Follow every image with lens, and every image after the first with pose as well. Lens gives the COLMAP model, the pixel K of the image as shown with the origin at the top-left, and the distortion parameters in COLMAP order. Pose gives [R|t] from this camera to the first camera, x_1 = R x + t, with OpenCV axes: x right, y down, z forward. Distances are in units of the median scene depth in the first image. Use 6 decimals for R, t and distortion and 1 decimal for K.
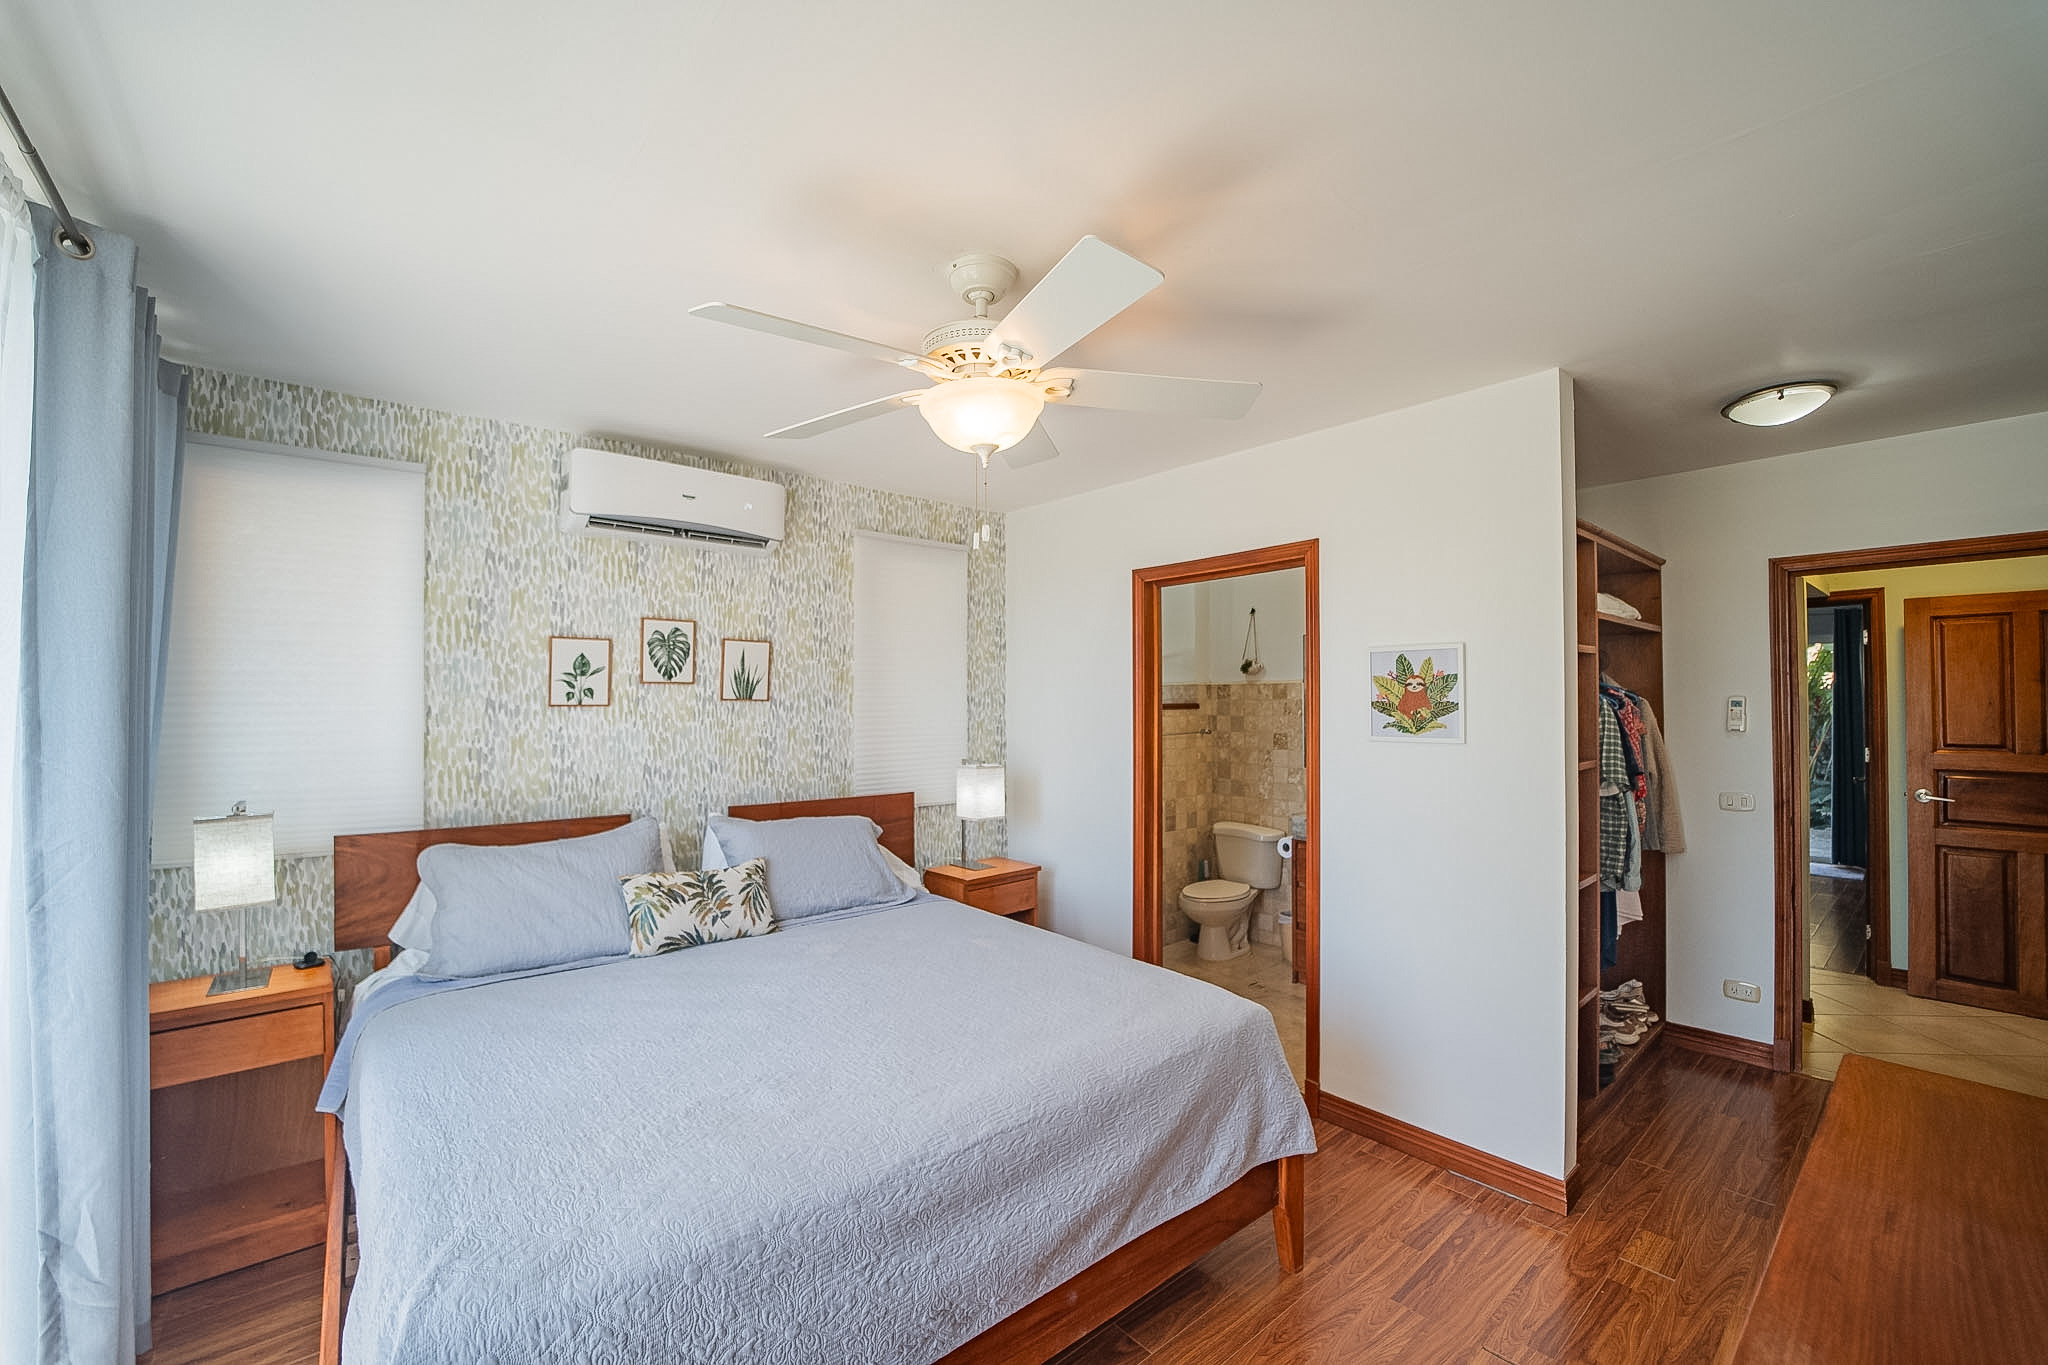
lens RADIAL K [[816.8, 0, 1029.8], [0, 816.8, 689.8], [0, 0, 1]] dist [-0.000430, -0.000001]
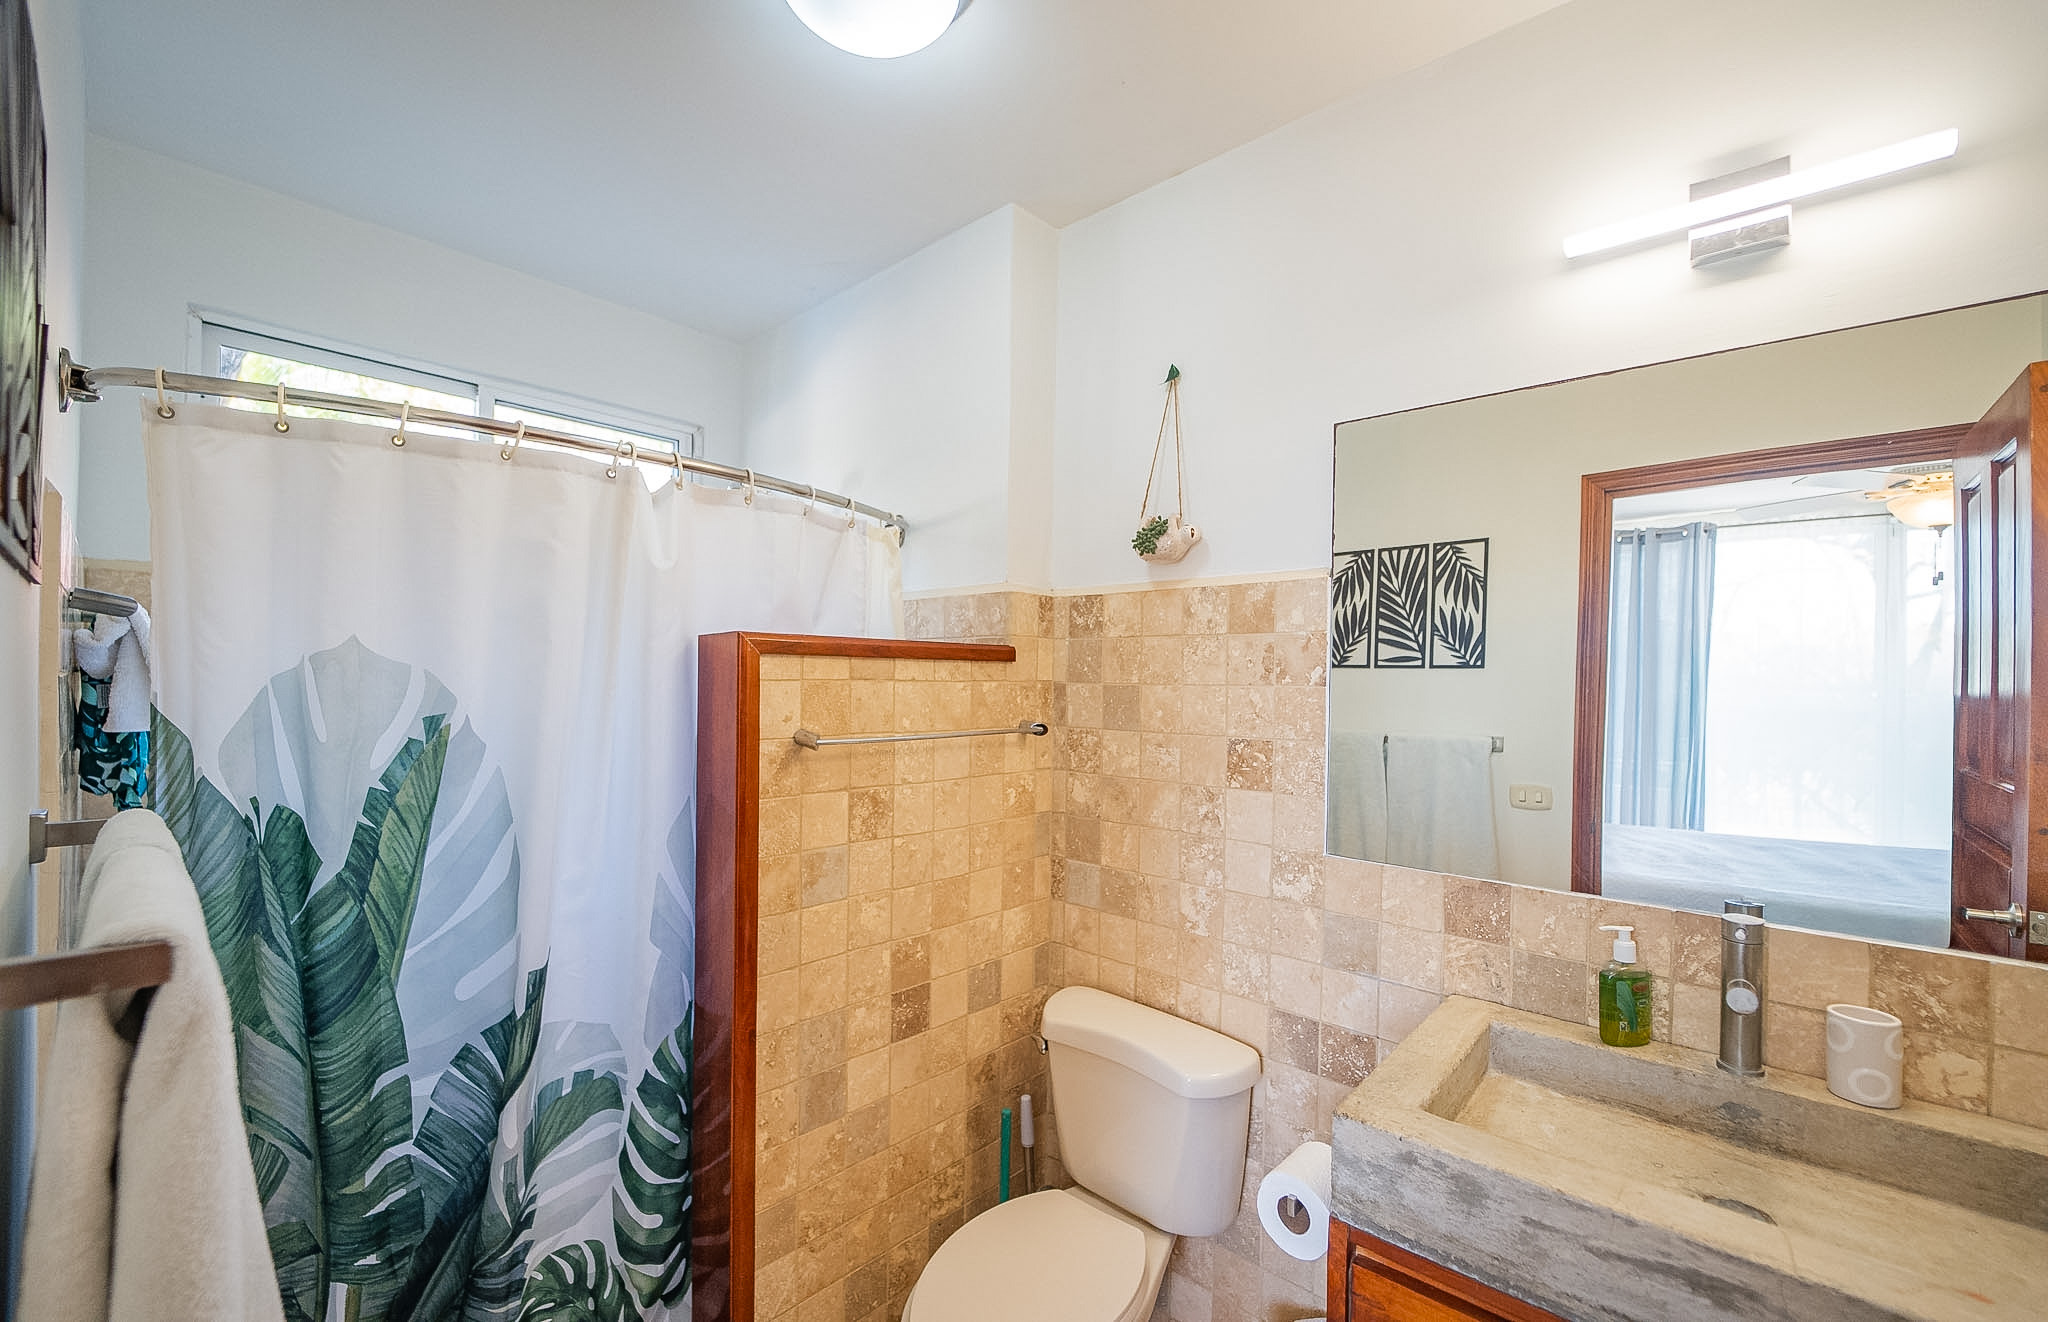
lens RADIAL K [[837.5, 0, 1023.5], [0, 837.5, 672.8], [0, 0, 1]] dist [-0.000500, -0.000008]
pose [[0.993205, 0.019727, 0.114690, 0.173388], [-0.020889, 0.999742, 0.008942, 0.024868], [-0.114484, -0.011277, 0.993361, 0.658366]]
